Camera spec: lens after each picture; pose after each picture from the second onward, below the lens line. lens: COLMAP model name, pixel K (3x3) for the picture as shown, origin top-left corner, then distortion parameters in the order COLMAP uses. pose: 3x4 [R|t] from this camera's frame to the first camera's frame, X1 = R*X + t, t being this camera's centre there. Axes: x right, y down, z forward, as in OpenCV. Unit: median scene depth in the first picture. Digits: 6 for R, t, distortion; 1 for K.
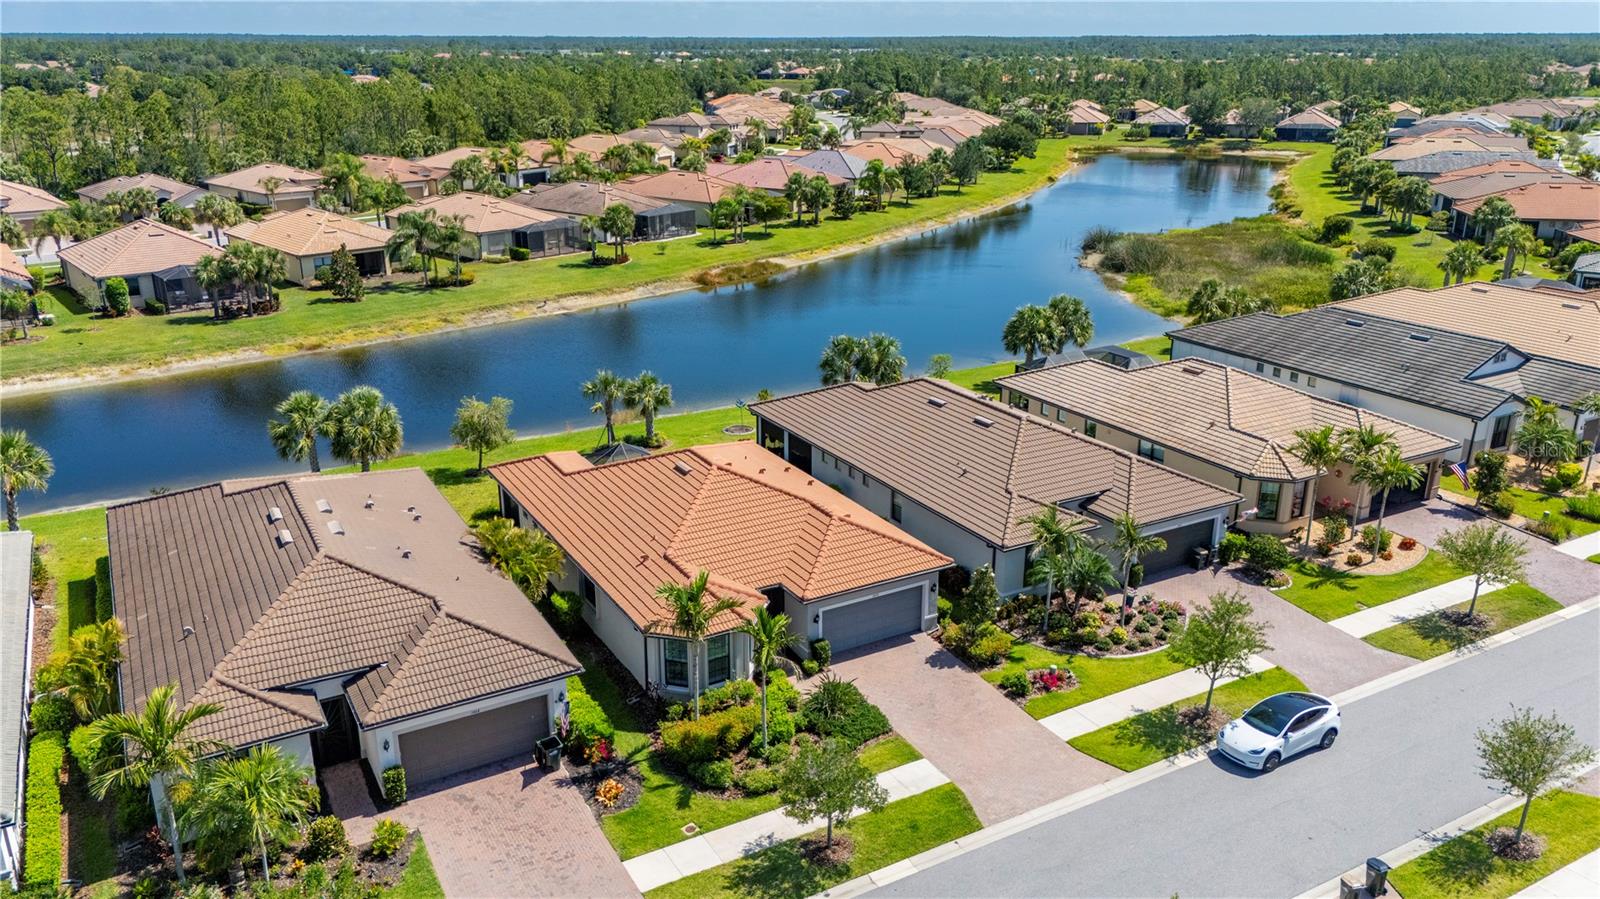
lens RADIAL K [[1181.4, 0, 800.0], [0, 1181.4, 449.5], [0, 0, 1]] dist [0.065296, -0.059169]
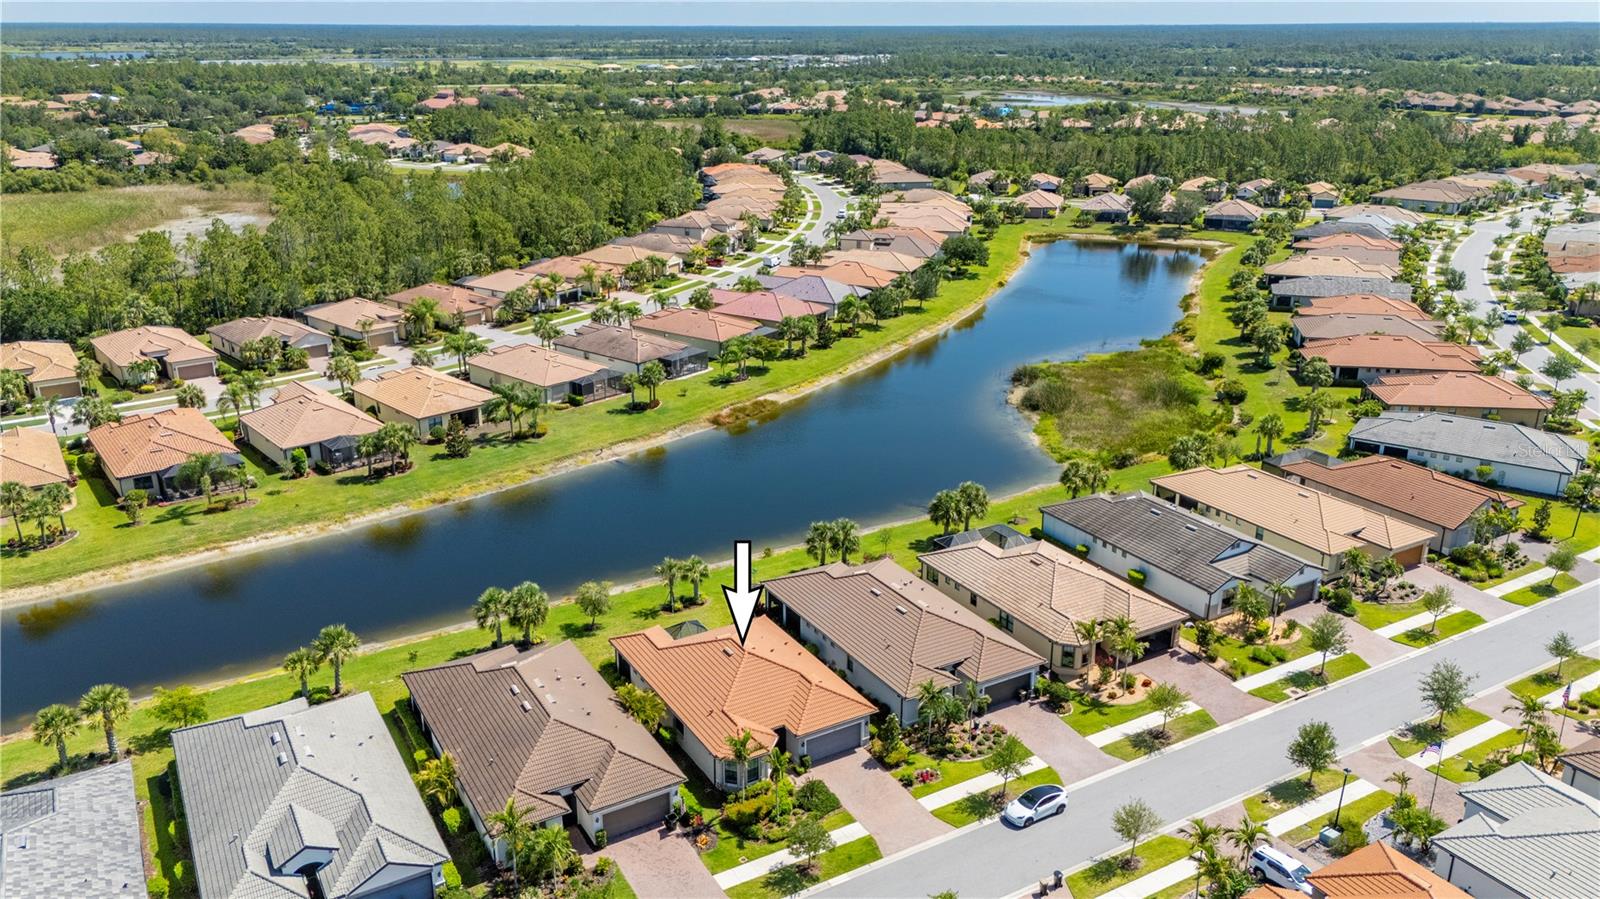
lens RADIAL K [[1181.4, 0, 800.0], [0, 1181.4, 449.5], [0, 0, 1]] dist [0.065296, -0.059169]
pose [[0.999941, -0.003593, 0.010231, -0.006940], [0.003574, 0.999992, 0.001893, -0.259741], [-0.010238, -0.001856, 0.999946, -0.700124]]
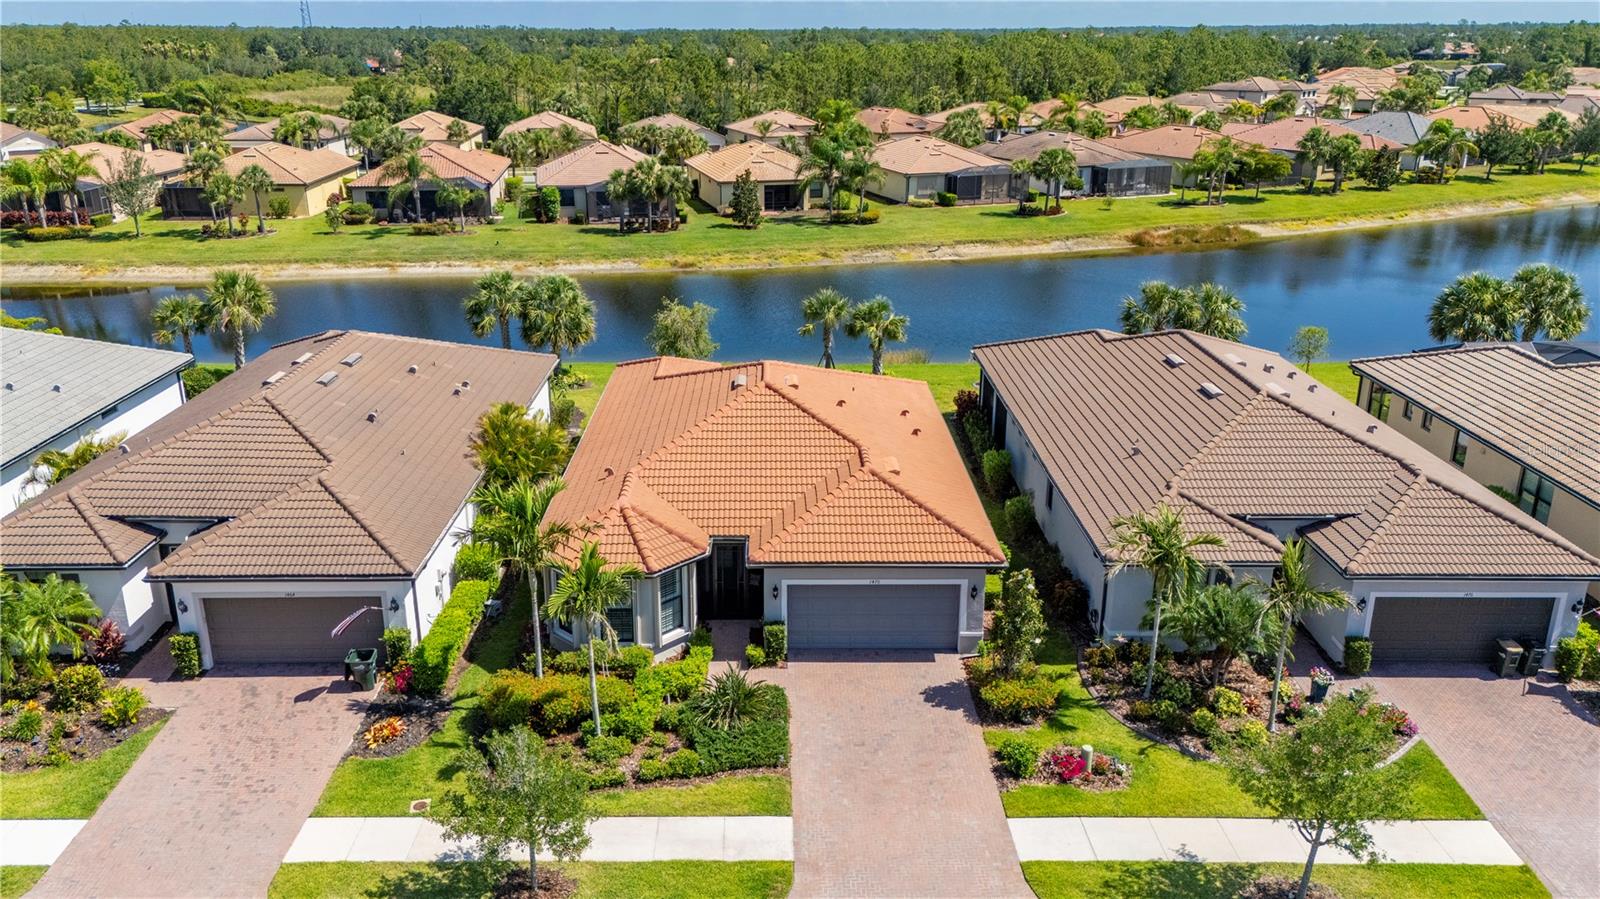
lens RADIAL K [[1195.2, 0, 774.8], [0, 1195.2, 442.6], [0, 0, 1]] dist [0.079479, -0.078888]
pose [[0.868614, 0.158544, -0.469439, 0.269658], [-0.159467, 0.986468, 0.038095, 0.019098], [0.469126, 0.041770, 0.882143, 0.271916]]
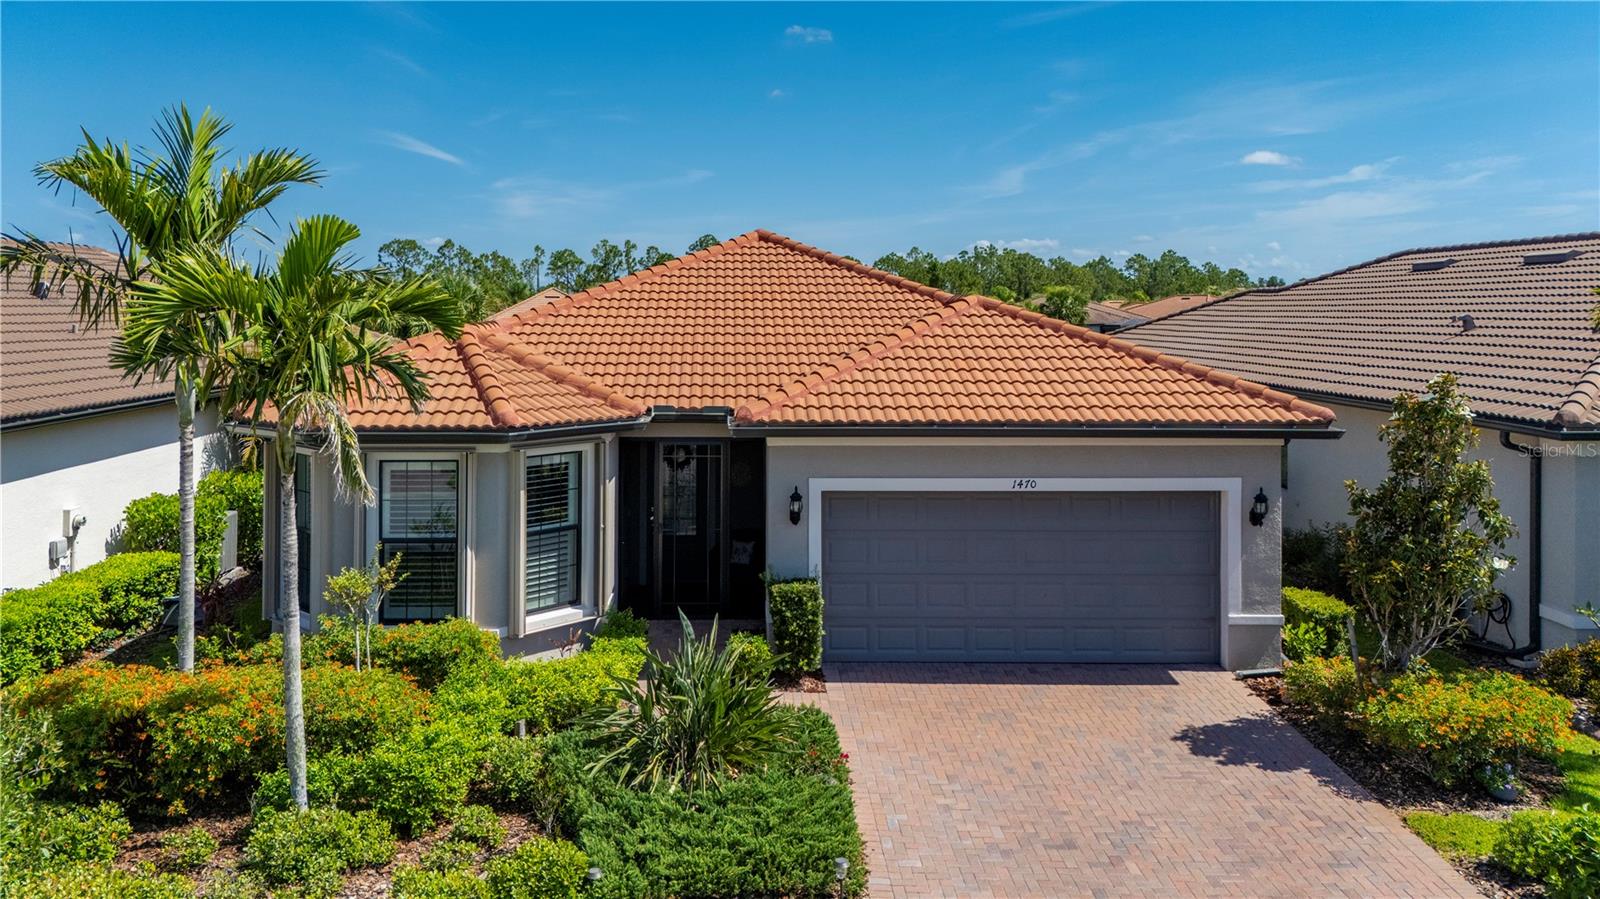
lens RADIAL K [[1213.9, 0, 745.1], [0, 1213.9, 316.8], [0, 0, 1]] dist [0.037757, -0.002643]
pose [[0.870686, 0.004344, -0.491821, 0.125399], [-0.160991, 0.947392, -0.276641, 0.146540], [0.464745, 0.320046, 0.825580, 0.558146]]
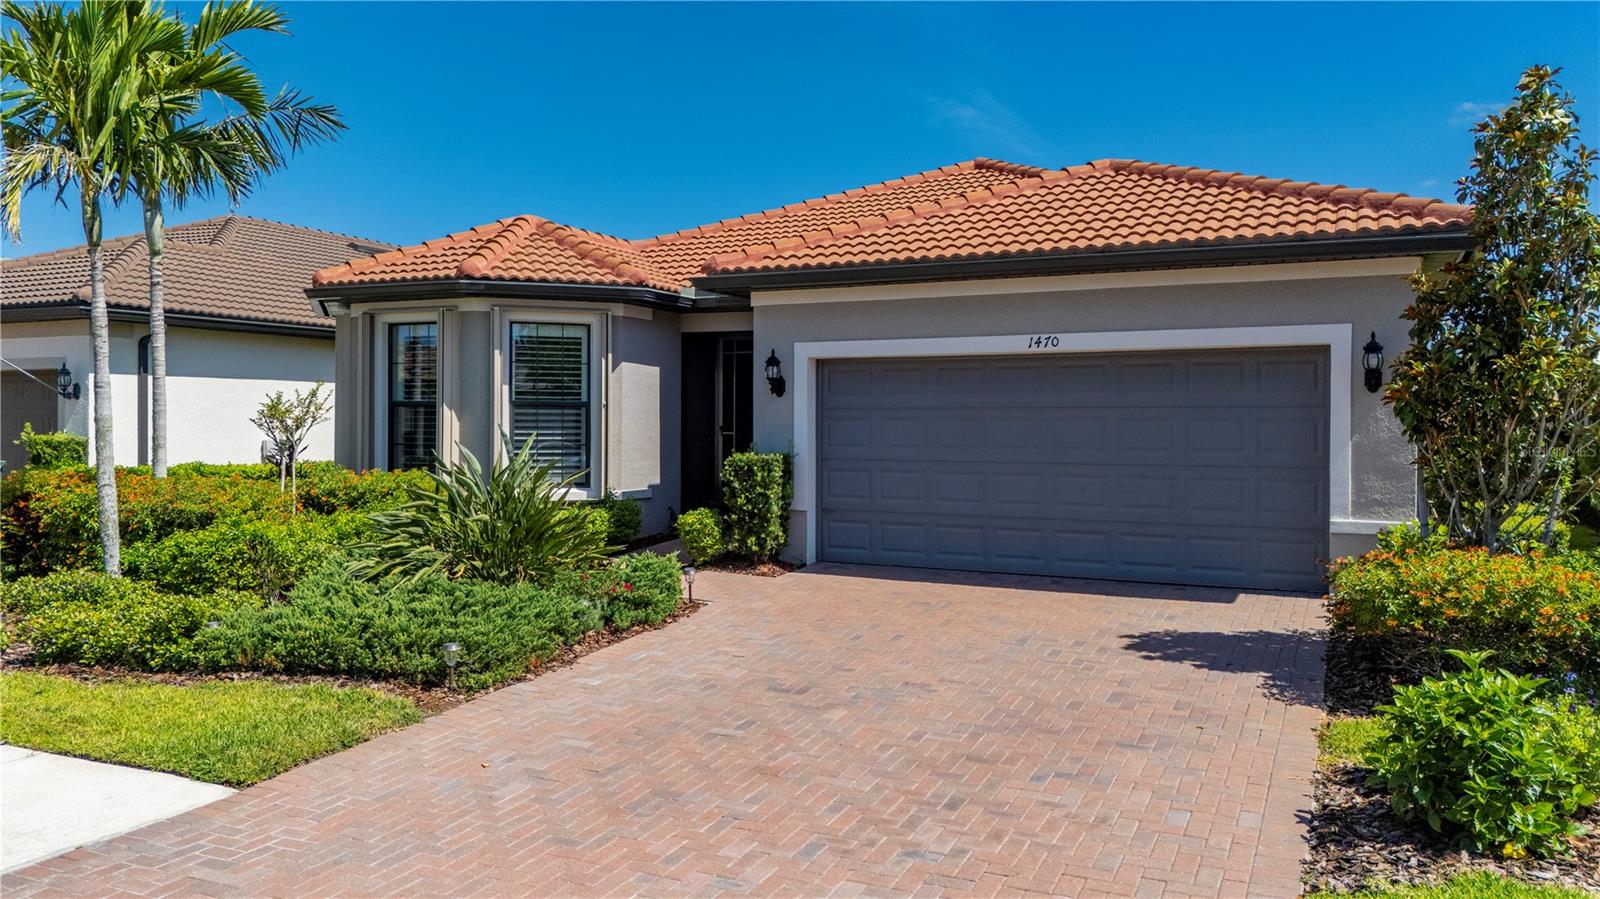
lens RADIAL K [[1181.4, 0, 800.0], [0, 1181.4, 449.5], [0, 0, 1]] dist [0.065296, -0.059169]
pose [[0.570792, 0.020622, -0.820836, 0.187307], [-0.272659, 0.947718, -0.165792, 0.159231], [0.774502, 0.318441, 0.546573, 0.675952]]
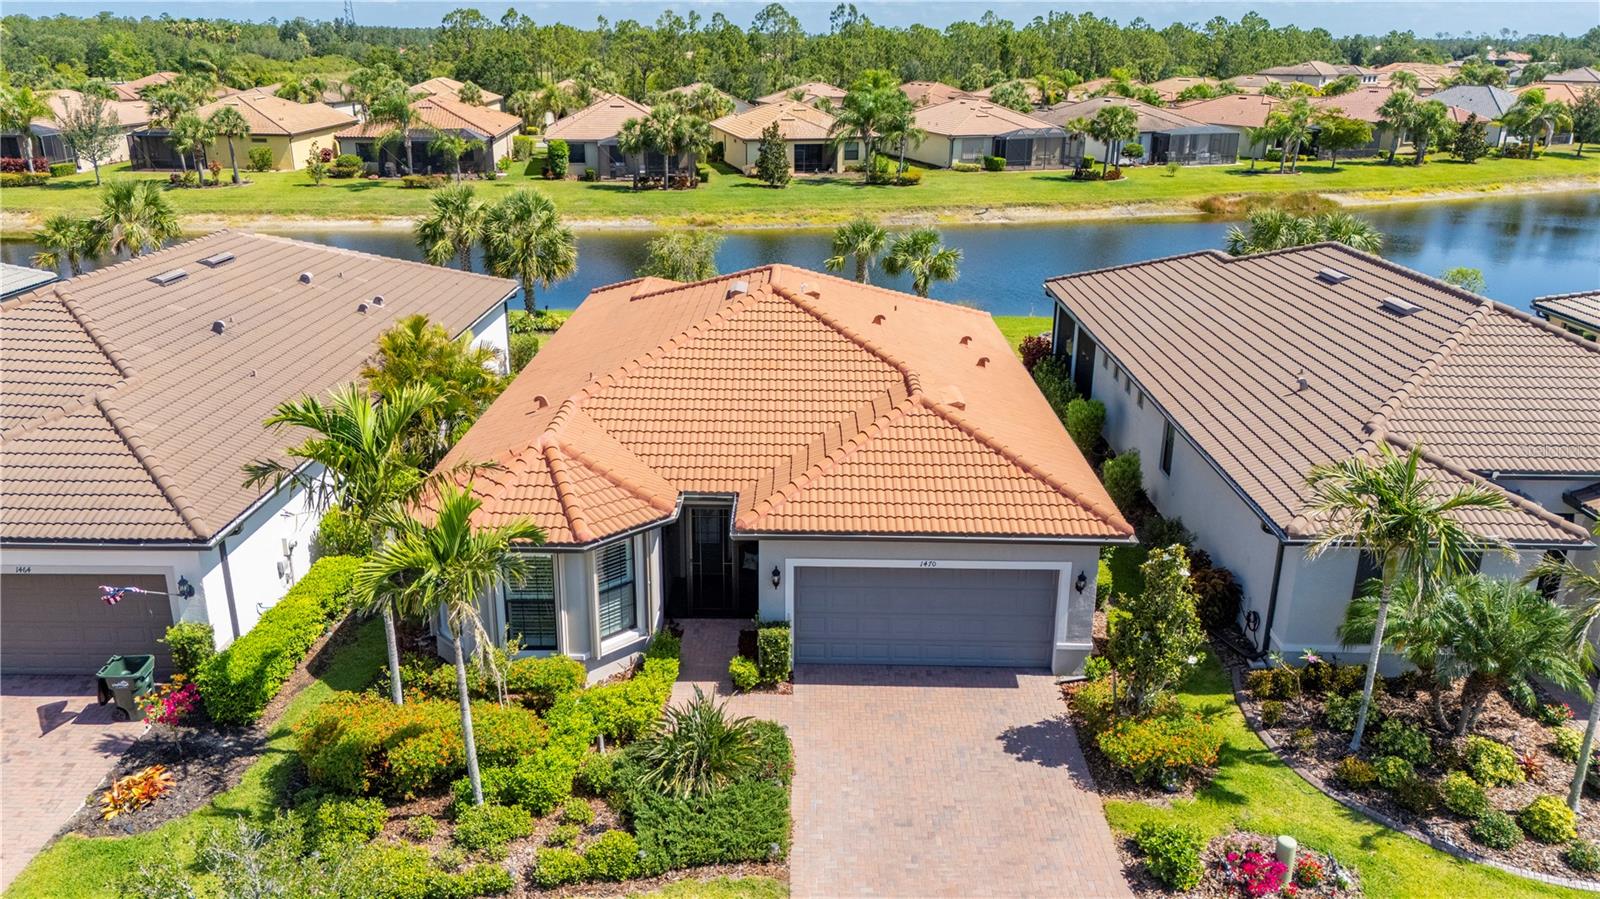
lens RADIAL K [[1181.4, 0, 800.0], [0, 1181.4, 449.5], [0, 0, 1]] dist [0.065296, -0.059169]
pose [[0.863069, 0.171979, -0.474905, 0.186929], [-0.173079, 0.984020, 0.041801, 0.055657], [0.474505, 0.046119, 0.879044, 0.458519]]
